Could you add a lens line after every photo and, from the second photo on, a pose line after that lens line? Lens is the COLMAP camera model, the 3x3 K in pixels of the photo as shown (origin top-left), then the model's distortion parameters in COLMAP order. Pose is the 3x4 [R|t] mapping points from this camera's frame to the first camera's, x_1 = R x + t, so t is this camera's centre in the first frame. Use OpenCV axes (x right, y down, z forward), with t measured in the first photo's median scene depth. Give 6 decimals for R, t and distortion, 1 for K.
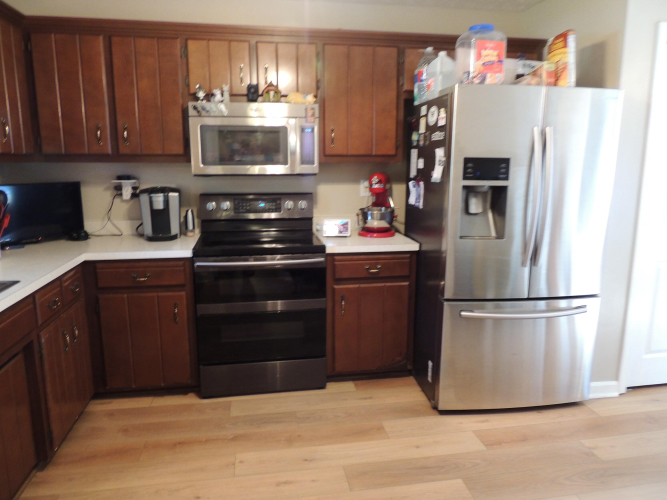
lens RADIAL K [[473.2, 0, 332.2], [0, 473.2, 252.4], [0, 0, 1]] dist [-0.020095, 0.002619]
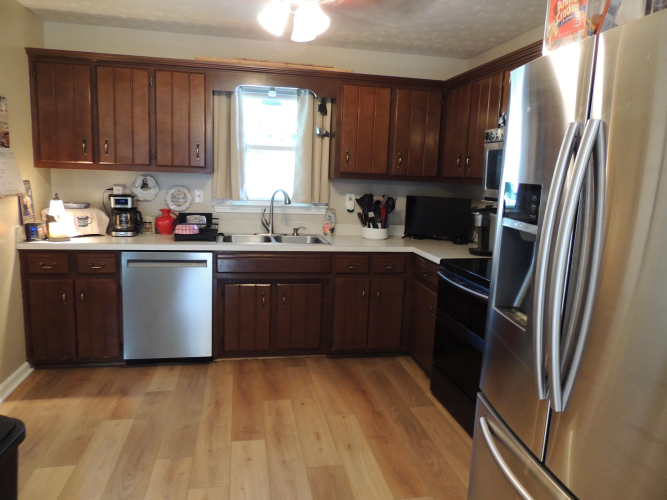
lens RADIAL K [[473.2, 0, 332.6], [0, 473.2, 248.7], [0, 0, 1]] dist [-0.020095, 0.002619]
pose [[0.025449, 0.153211, -0.987866, 0.815364], [-0.225213, 0.963661, 0.143655, -0.134983], [0.973977, 0.218824, 0.059029, 0.661953]]
